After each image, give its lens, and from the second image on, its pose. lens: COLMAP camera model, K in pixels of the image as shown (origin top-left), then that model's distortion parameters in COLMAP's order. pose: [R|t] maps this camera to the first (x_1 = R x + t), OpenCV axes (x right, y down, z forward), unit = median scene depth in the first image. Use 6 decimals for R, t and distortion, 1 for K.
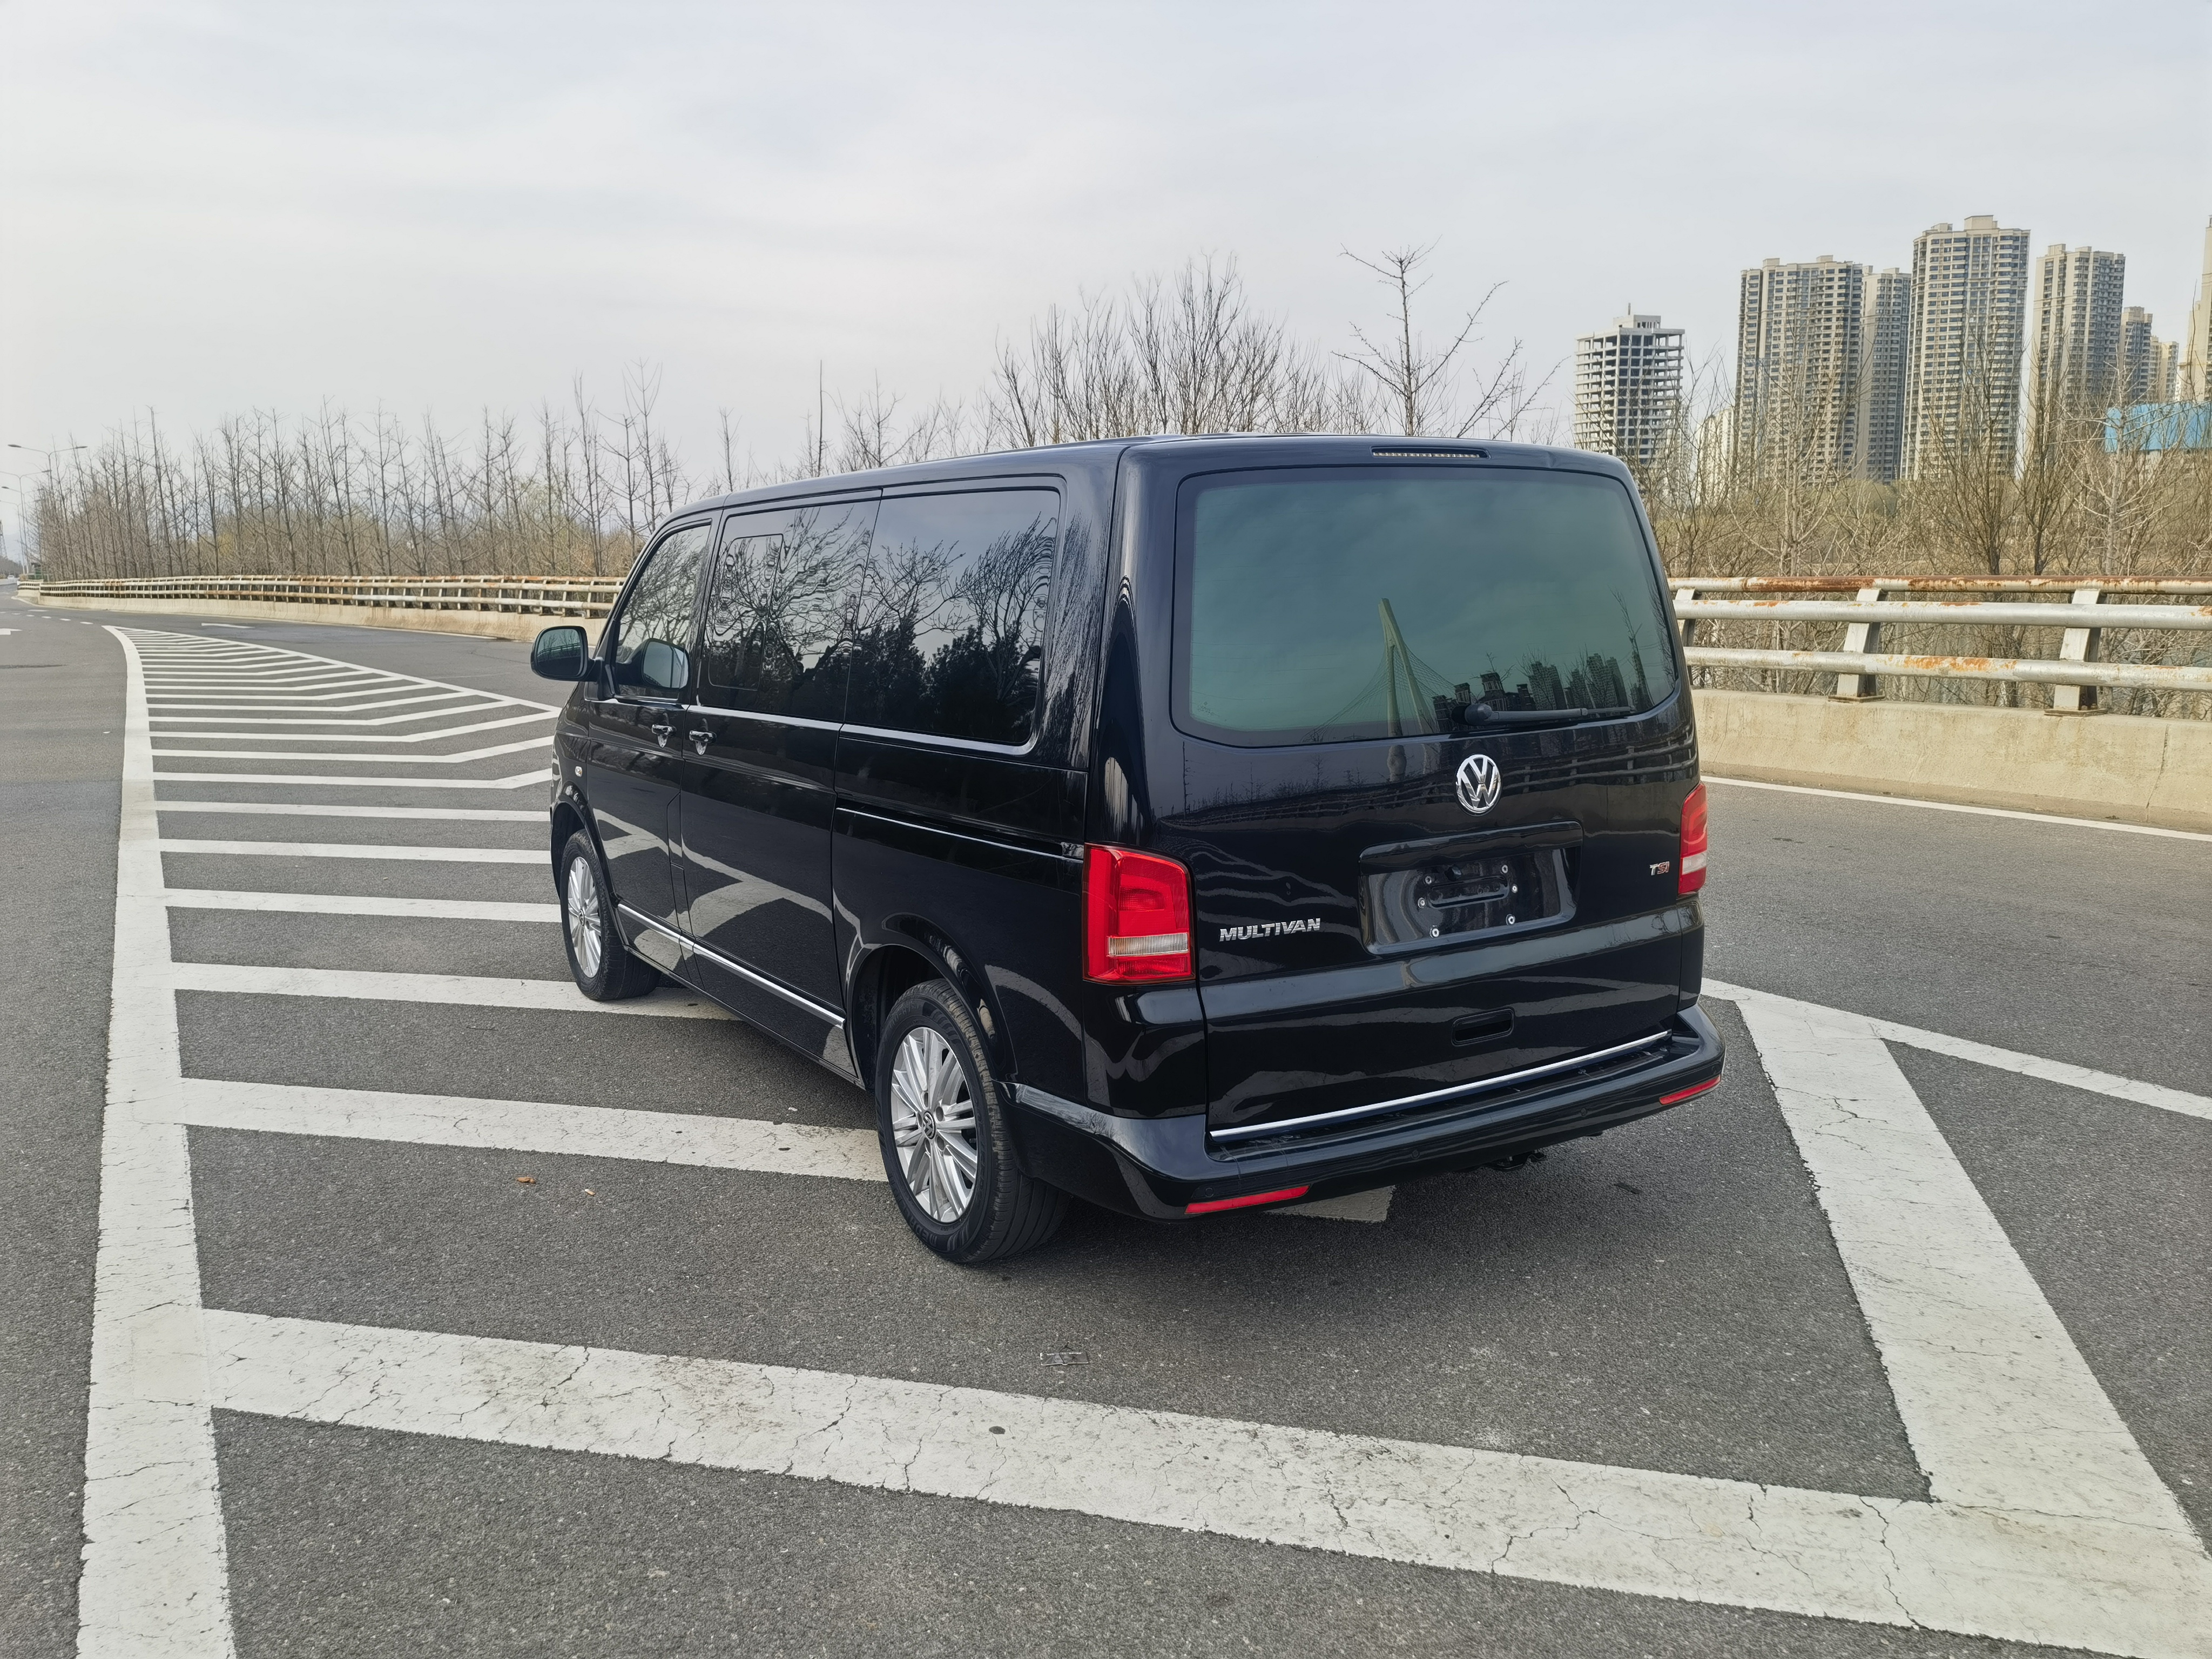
lens RADIAL K [[1751.0, 0, 1106.0], [0, 1751.0, 829.5], [0, 0, 1]] dist [0.131978, -0.166755]
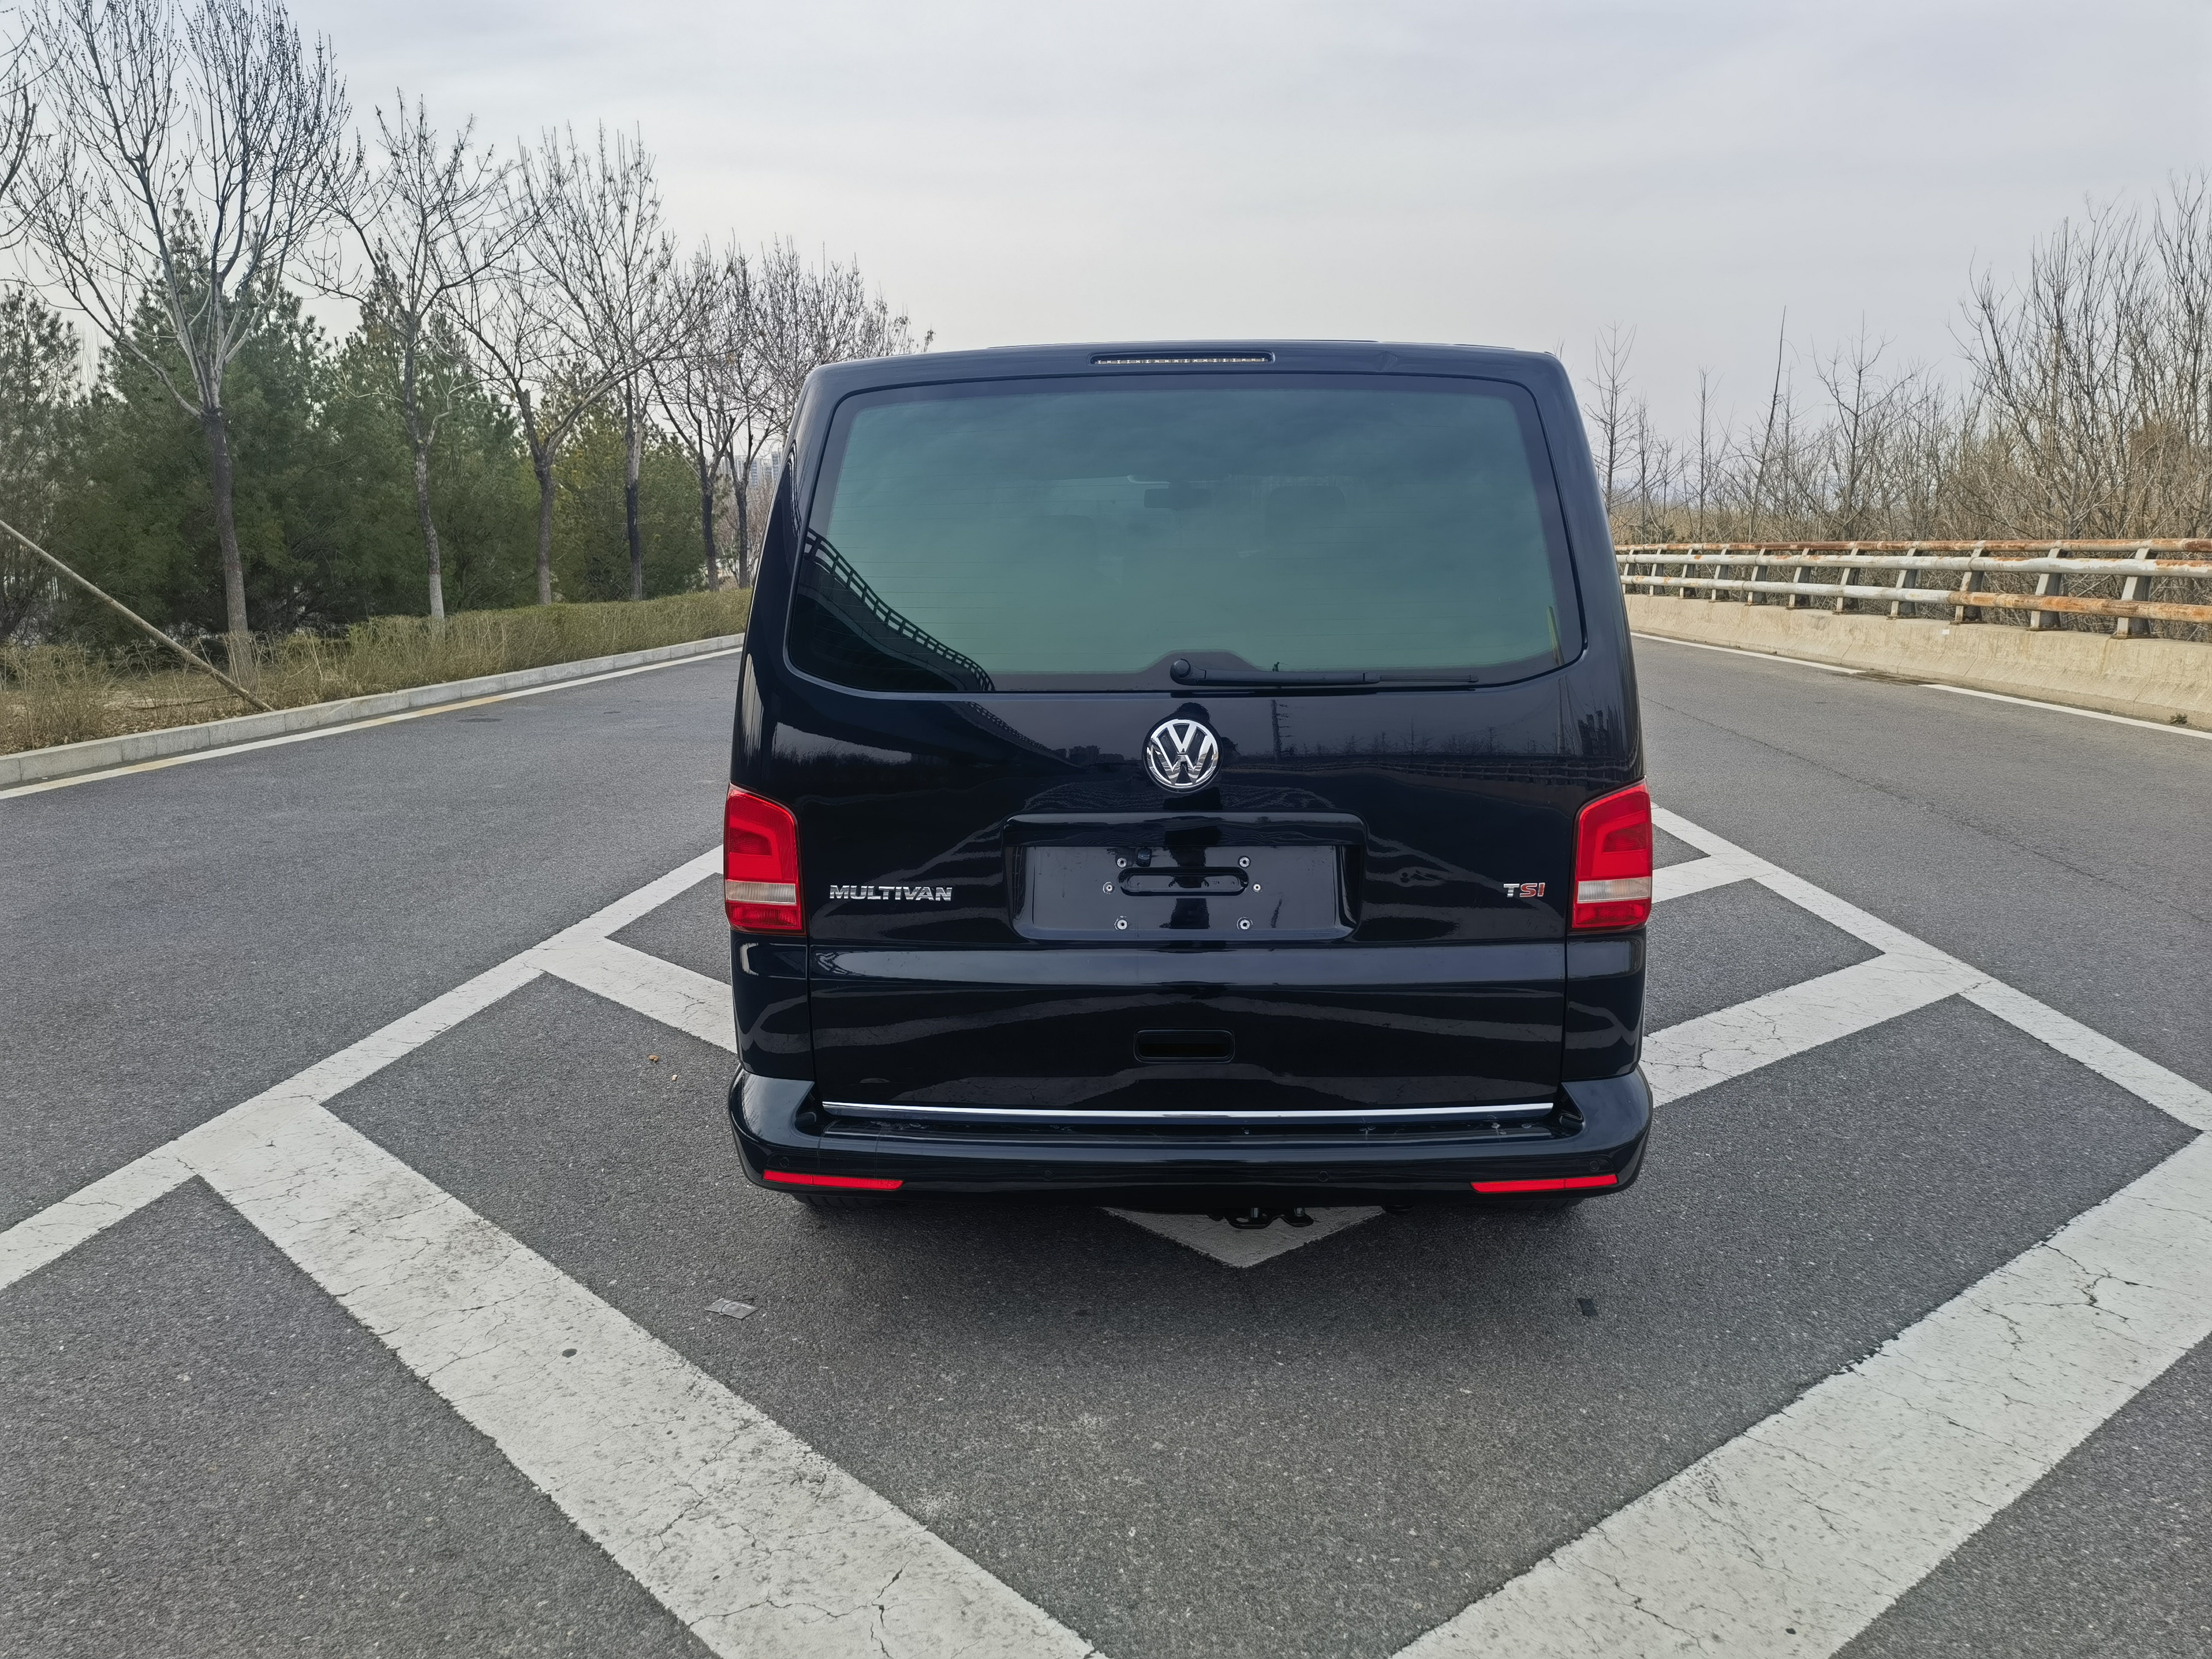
lens RADIAL K [[1751.0, 0, 1106.0], [0, 1751.0, 829.5], [0, 0, 1]] dist [0.131978, -0.166755]
pose [[0.832373, 0.097920, -0.545497, 0.665588], [-0.090080, 0.995083, 0.041171, -0.022425], [0.546847, 0.014868, 0.837101, 0.298047]]
